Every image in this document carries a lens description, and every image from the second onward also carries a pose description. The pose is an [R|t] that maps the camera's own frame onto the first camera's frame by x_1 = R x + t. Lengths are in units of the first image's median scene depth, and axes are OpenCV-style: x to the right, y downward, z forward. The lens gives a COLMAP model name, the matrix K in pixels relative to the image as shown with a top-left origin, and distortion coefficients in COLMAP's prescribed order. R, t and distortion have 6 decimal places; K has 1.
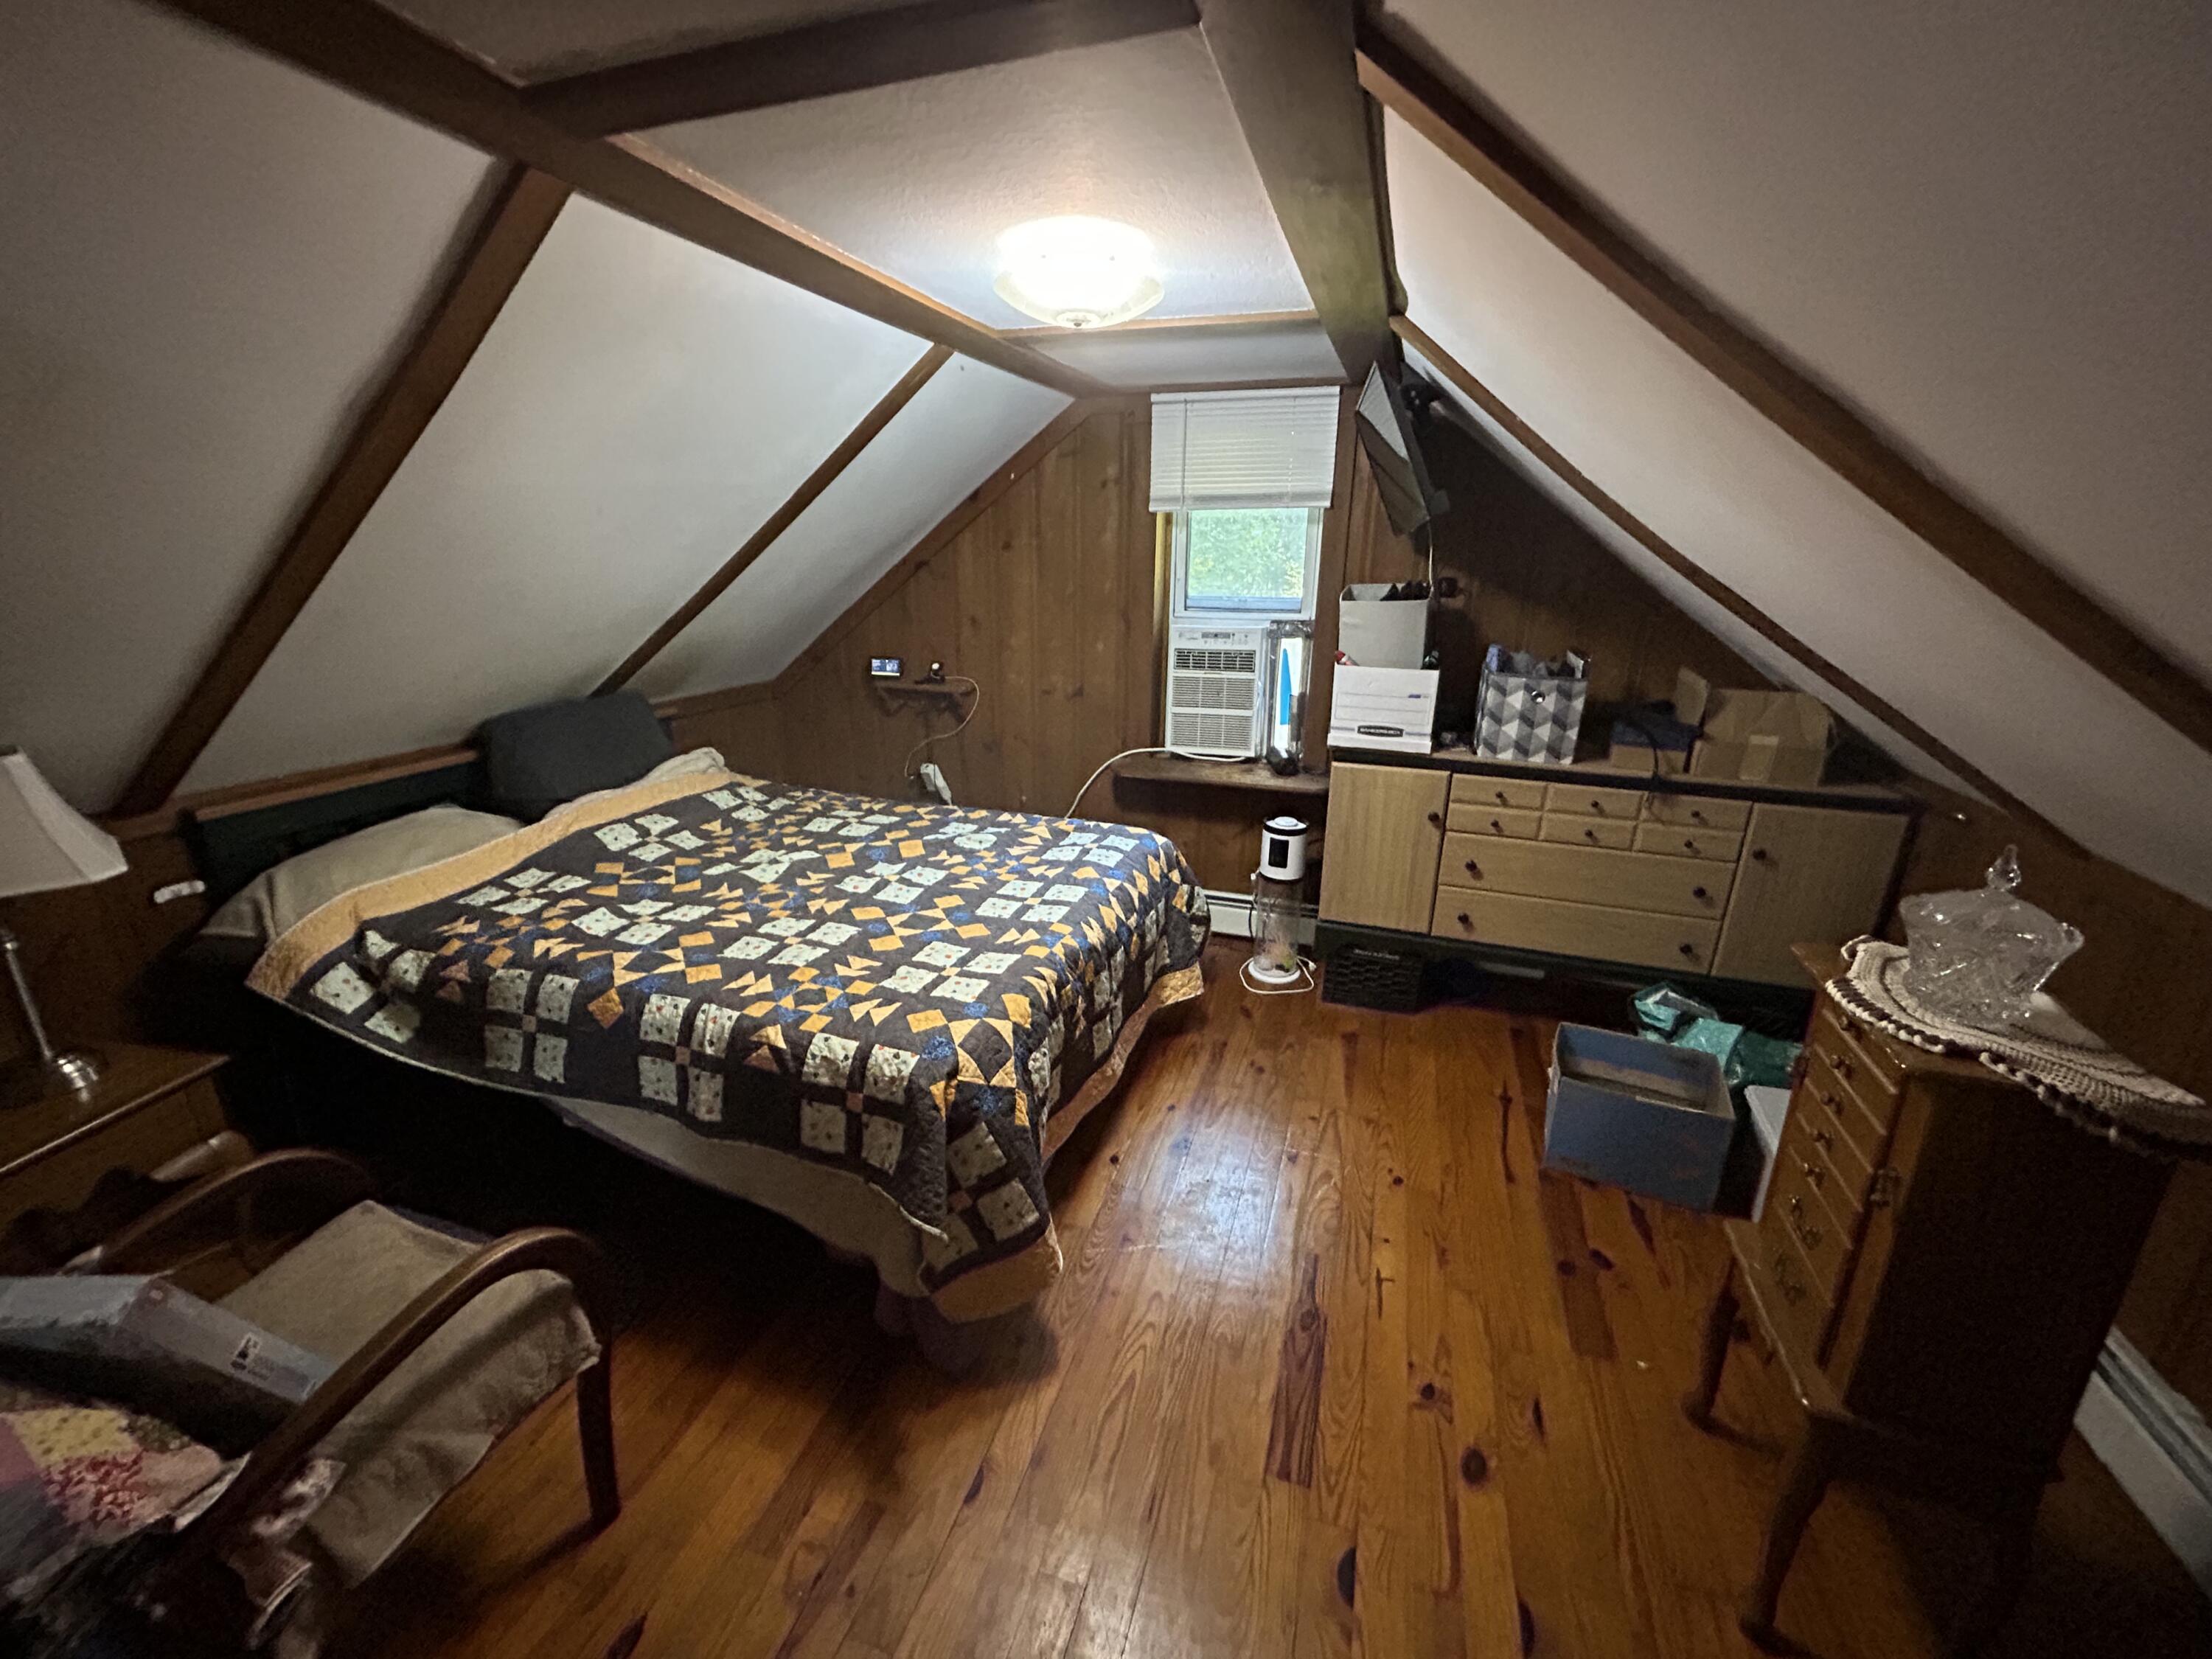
lens RADIAL K [[887.7, 0, 1103.9], [0, 887.7, 824.6], [0, 0, 1]] dist [0.000932, 0.000072]
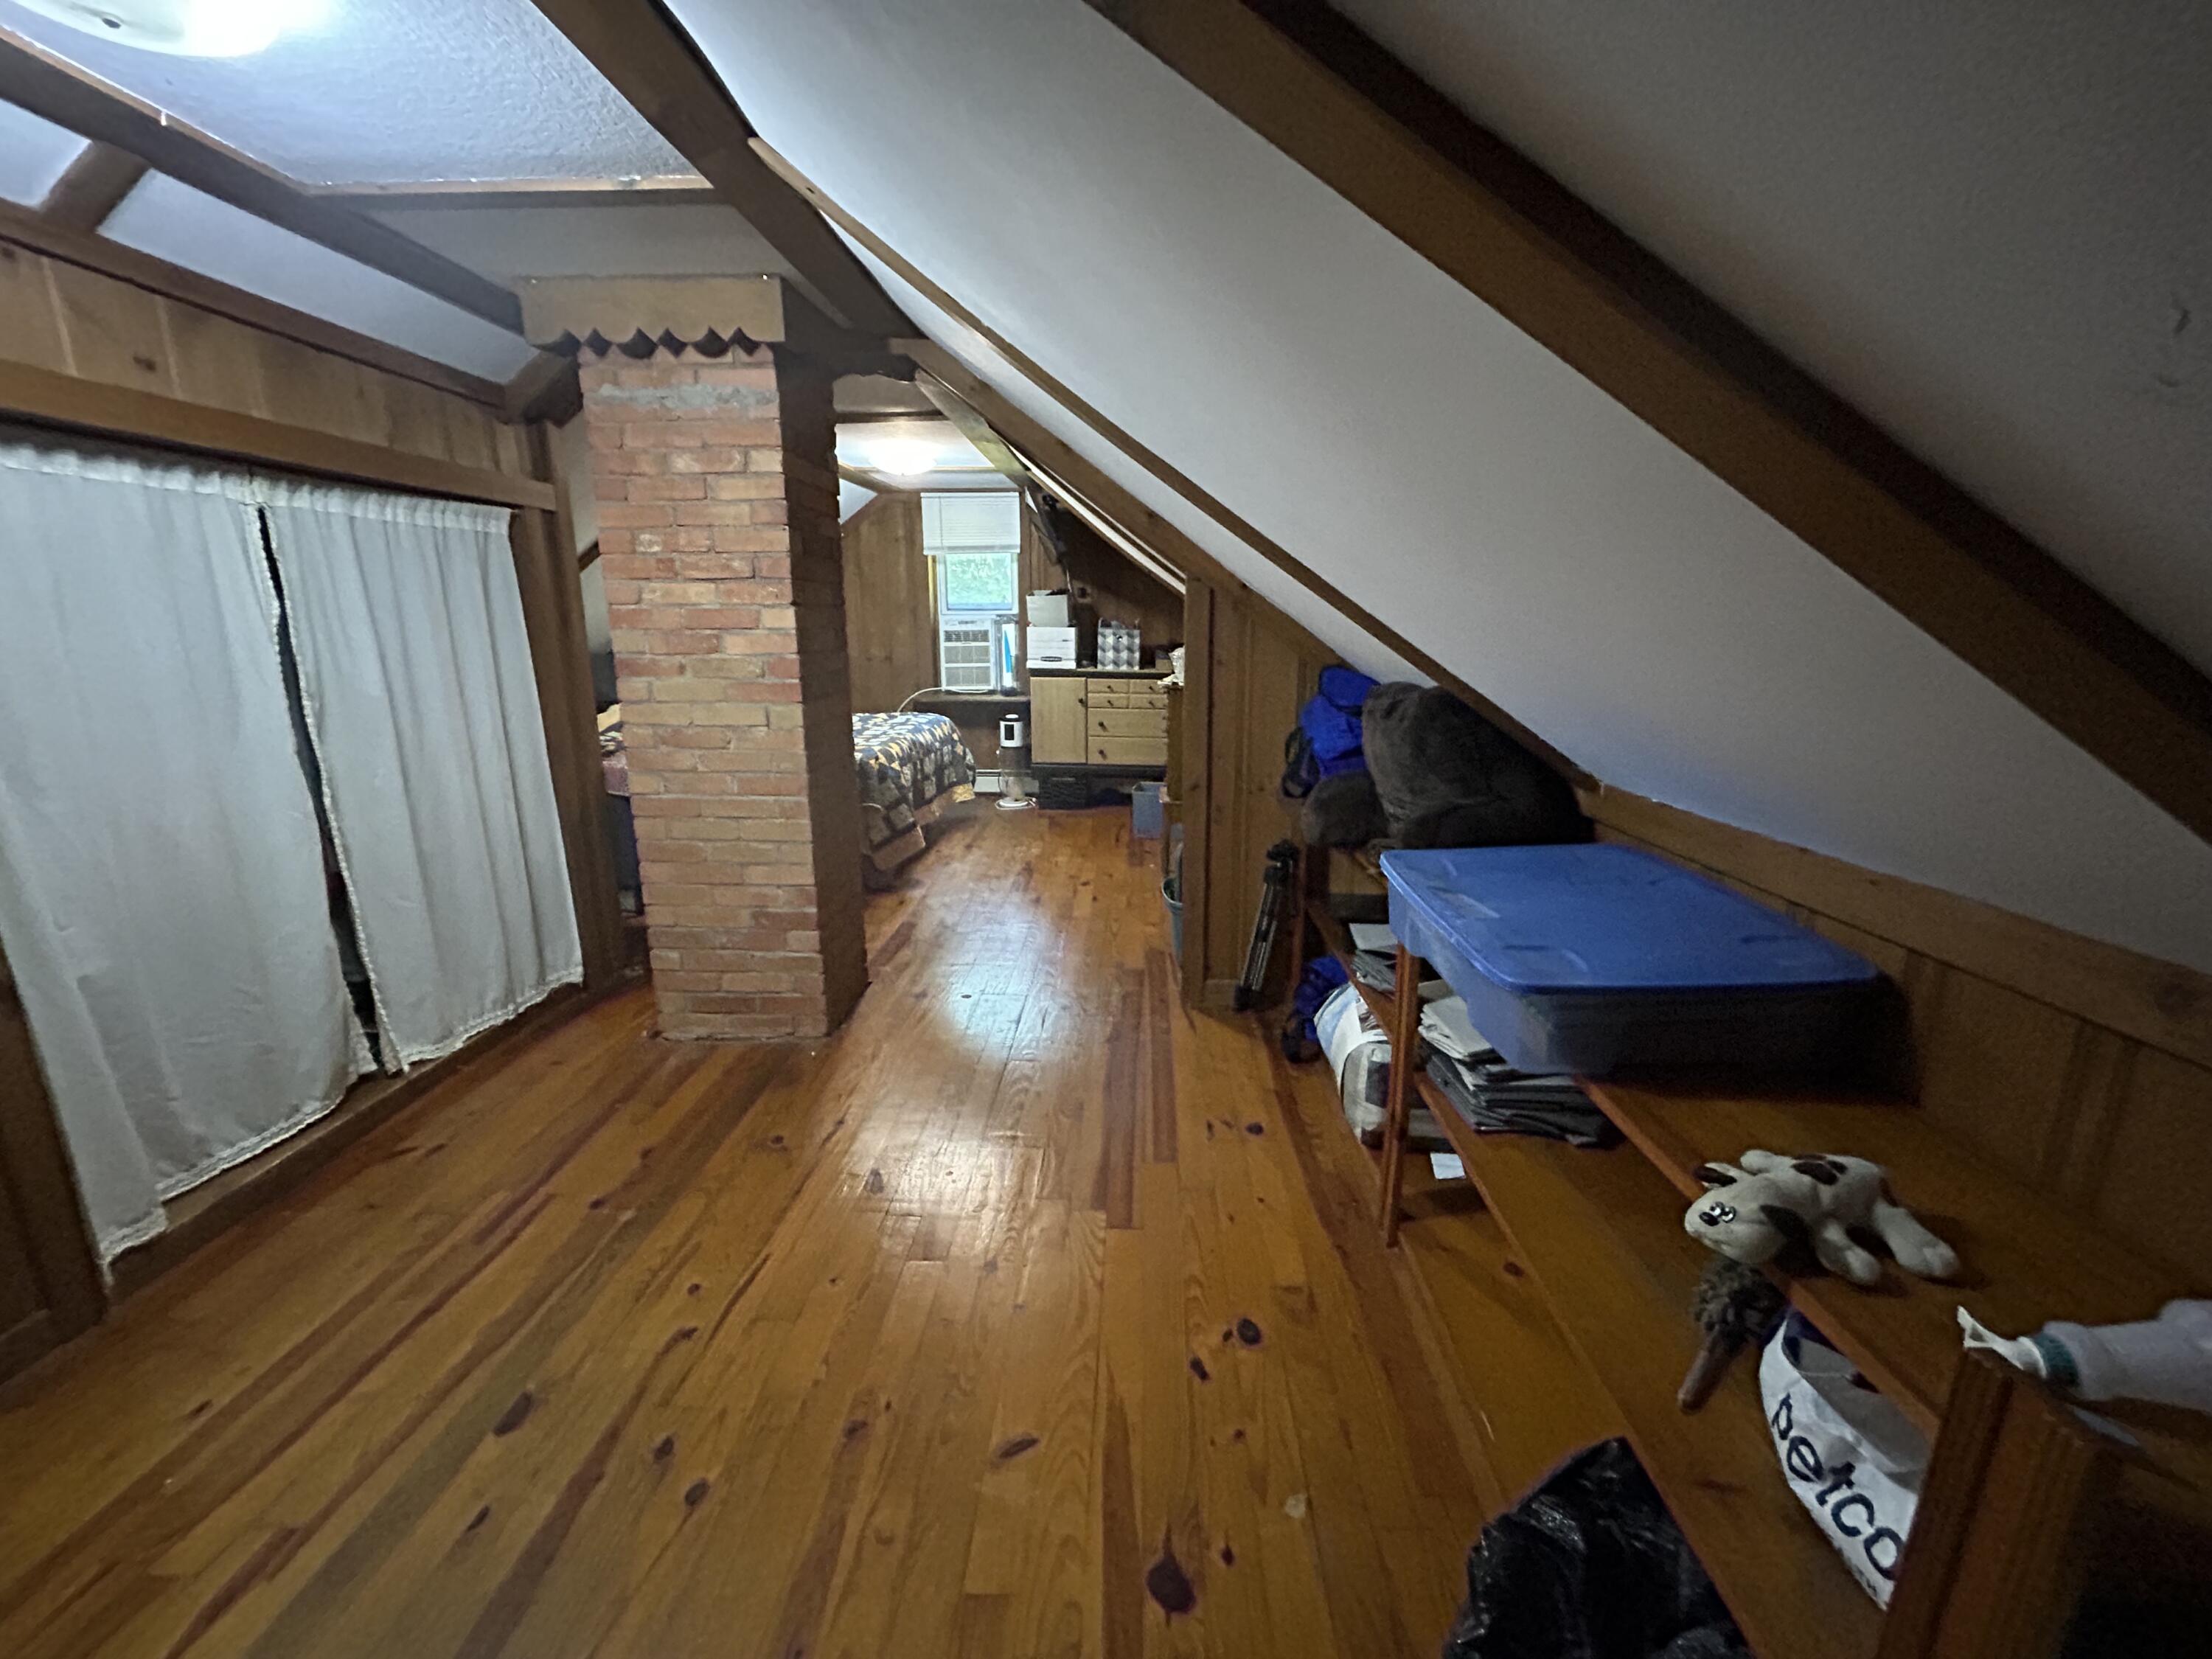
lens RADIAL K [[887.7, 0, 1104.5], [0, 887.7, 832.0], [0, 0, 1]] dist [0.000932, 0.000072]
pose [[0.961488, -0.074422, 0.264580, -0.123128], [0.091394, 0.994435, -0.052410, 0.362510], [-0.259208, 0.074573, 0.962938, -0.855552]]
